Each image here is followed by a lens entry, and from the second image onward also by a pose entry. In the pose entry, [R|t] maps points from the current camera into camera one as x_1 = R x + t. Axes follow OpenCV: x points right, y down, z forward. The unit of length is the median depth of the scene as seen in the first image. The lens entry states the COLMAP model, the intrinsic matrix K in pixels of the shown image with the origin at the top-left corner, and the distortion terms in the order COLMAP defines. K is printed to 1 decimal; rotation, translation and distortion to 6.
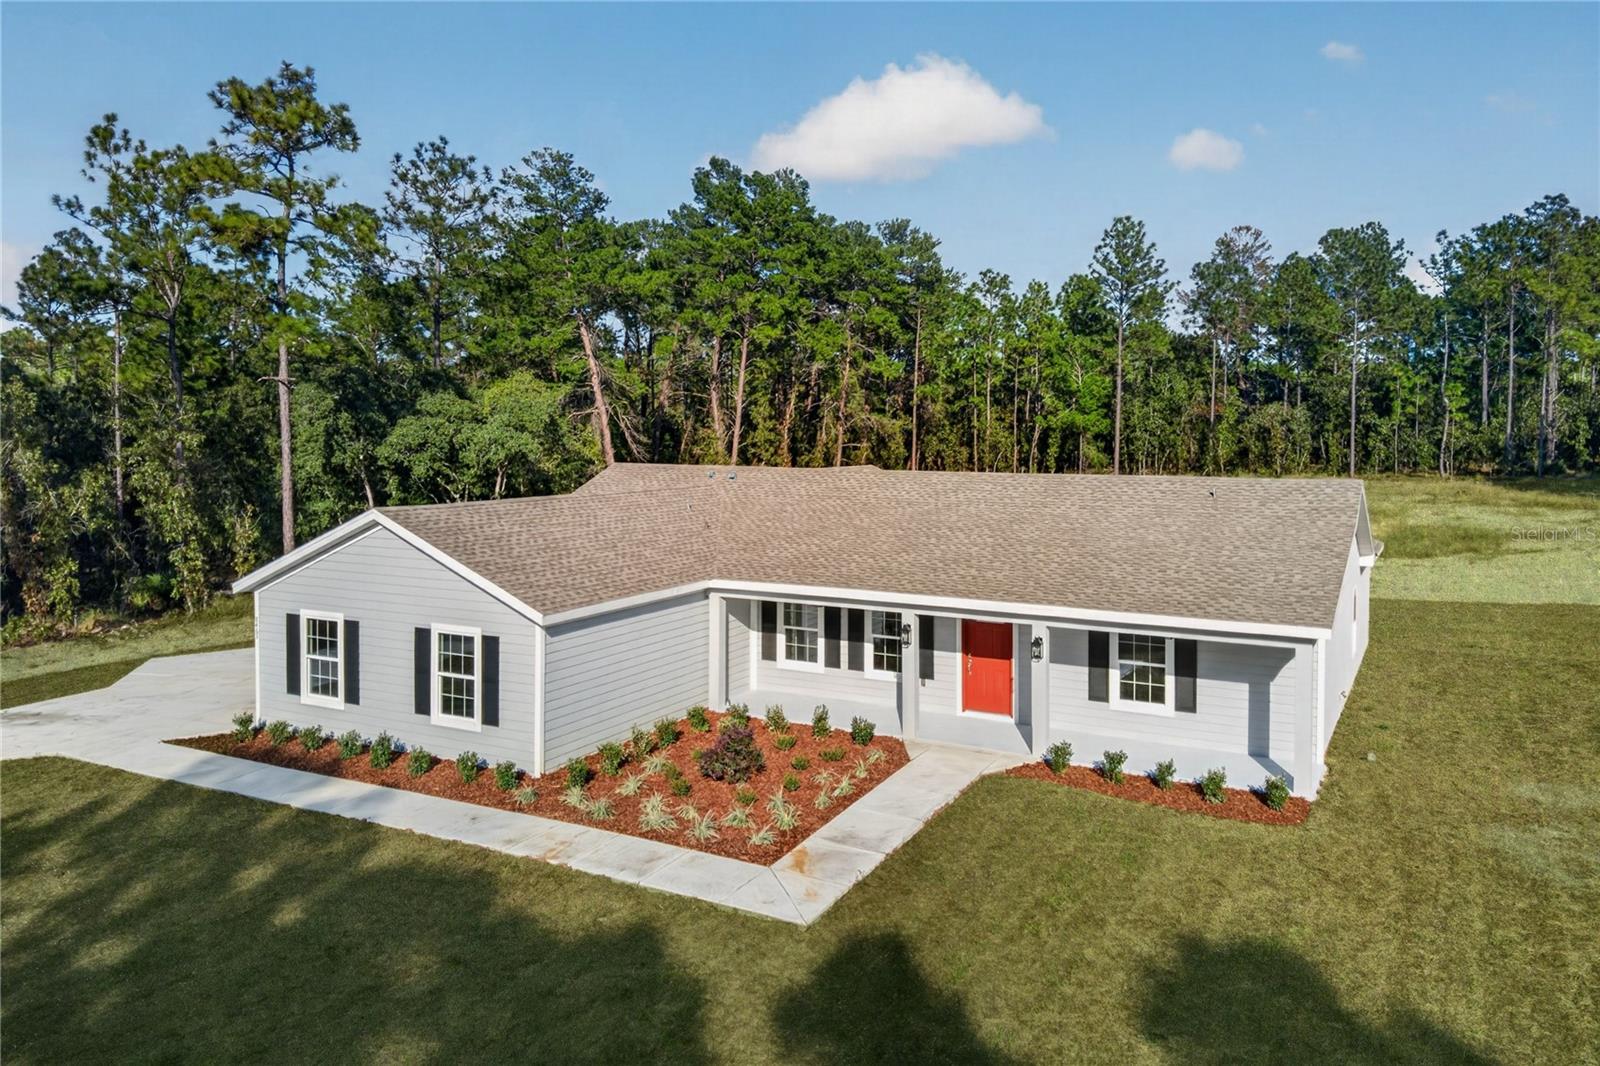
lens RADIAL K [[1157.9, 0, 807.6], [0, 1157.9, 469.6], [0, 0, 1]] dist [0.155613, -0.339897]
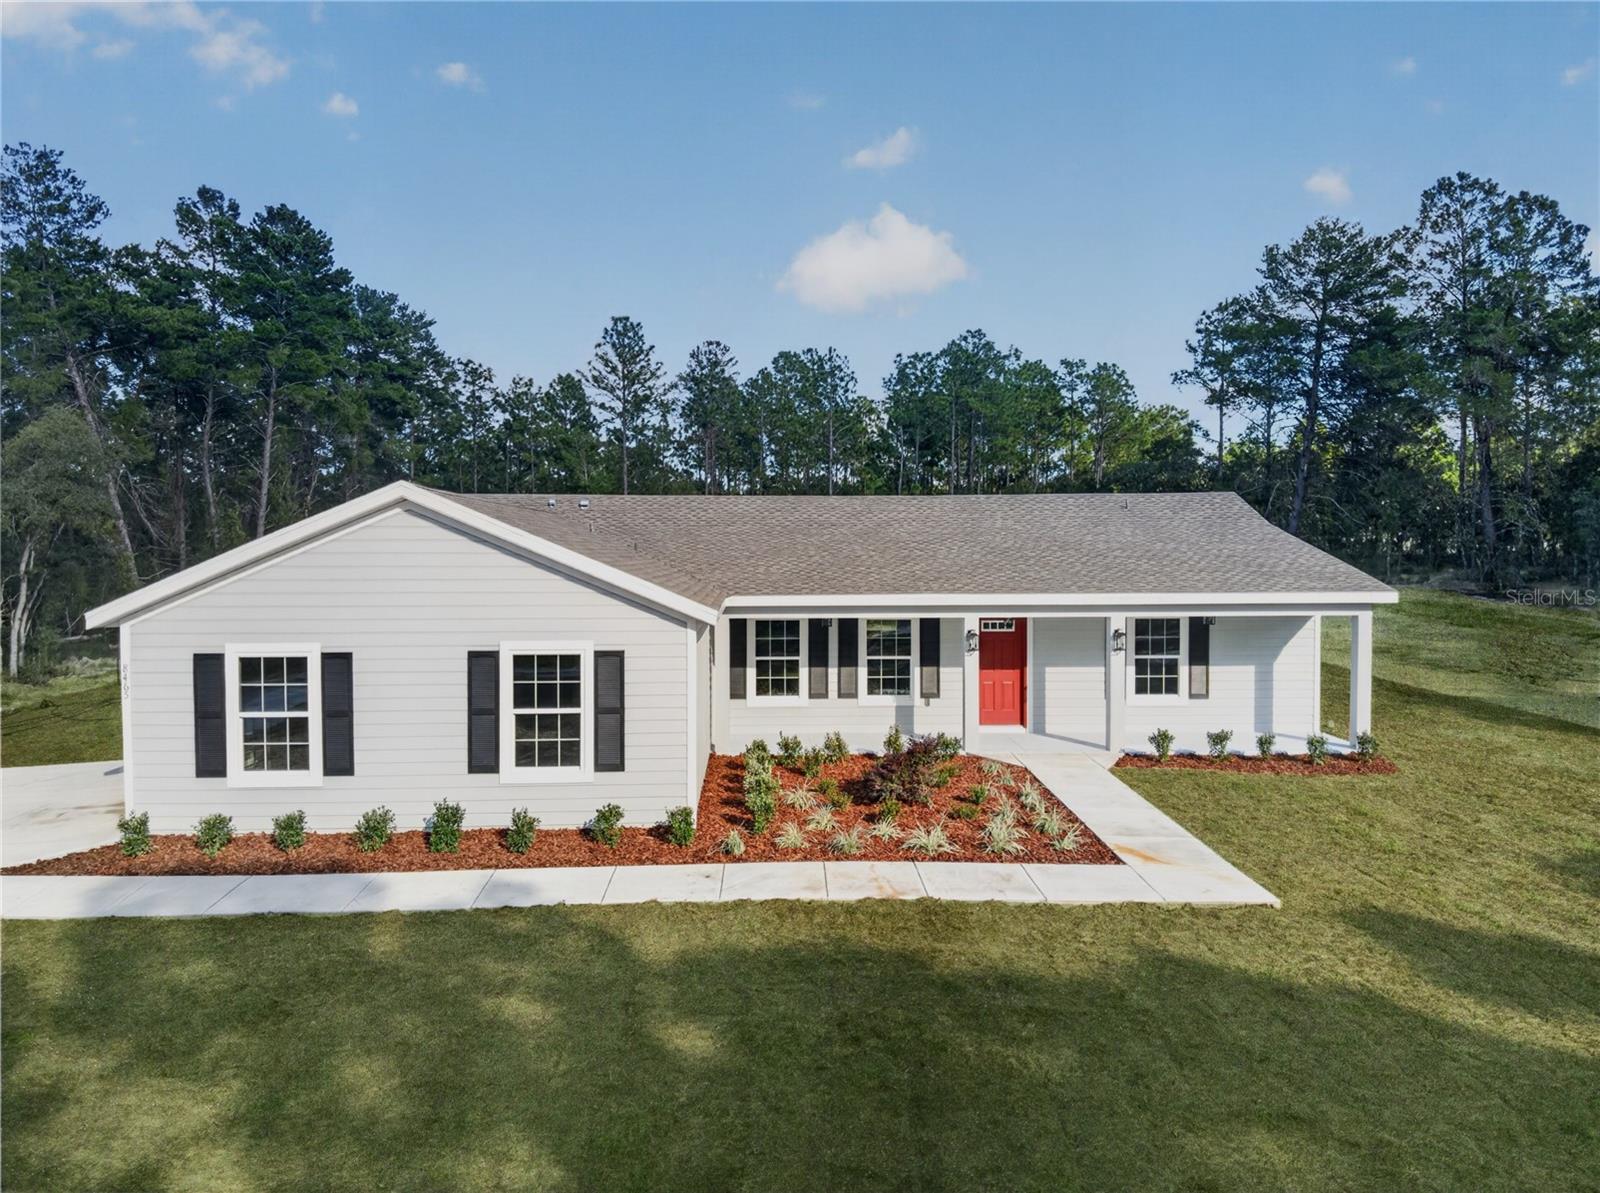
lens RADIAL K [[1138.6, 0, 800.0], [0, 1138.6, 596.5], [0, 0, 1]] dist [0.102298, -0.182985]
pose [[0.865421, -0.025153, 0.500414, -0.415991], [0.022903, 0.999681, 0.010640, 0.080803], [-0.500522, 0.002253, 0.865721, 0.245466]]
